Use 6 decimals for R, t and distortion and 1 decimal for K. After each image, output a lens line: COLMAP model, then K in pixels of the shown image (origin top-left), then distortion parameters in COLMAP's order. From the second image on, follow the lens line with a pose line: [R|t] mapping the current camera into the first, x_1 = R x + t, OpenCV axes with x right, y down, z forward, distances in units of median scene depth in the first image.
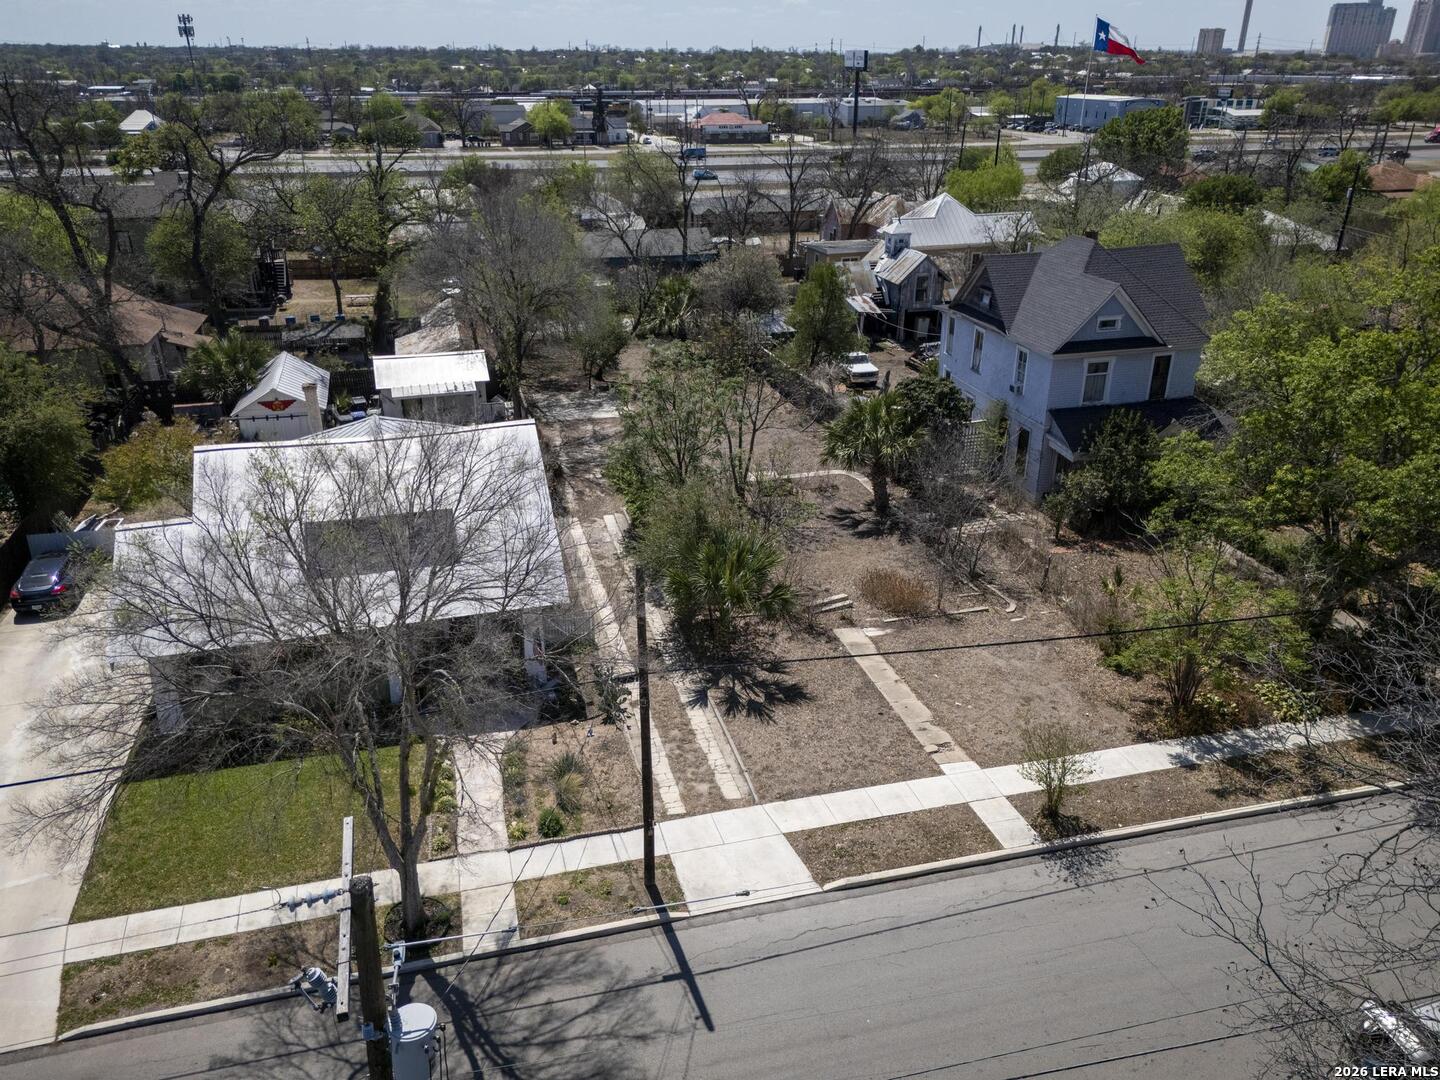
lens RADIAL K [[1059.0, 0, 718.7], [0, 1059.0, 537.1], [0, 0, 1]] dist [0.070551, -0.059090]
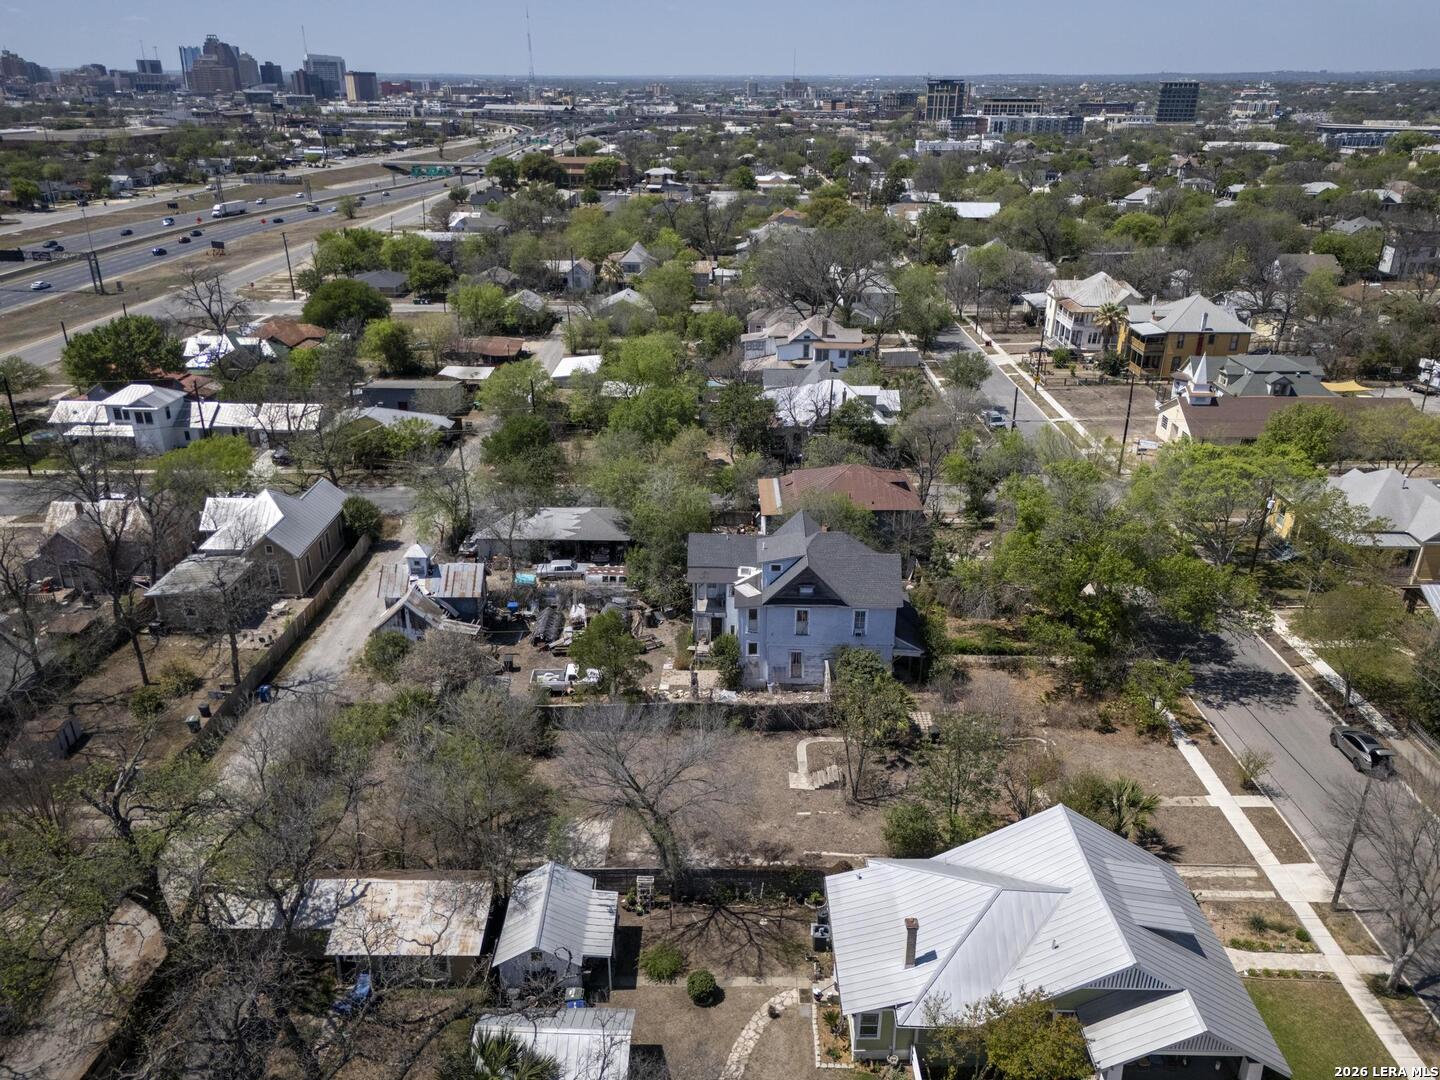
lens RADIAL K [[1059.0, 0, 718.7], [0, 1059.0, 537.1], [0, 0, 1]] dist [0.070551, -0.059090]
pose [[0.283670, -0.380618, 0.880148, -1.241410], [0.392318, 0.883586, 0.255661, -0.844523], [-0.874996, 0.272774, 0.399970, 0.597982]]
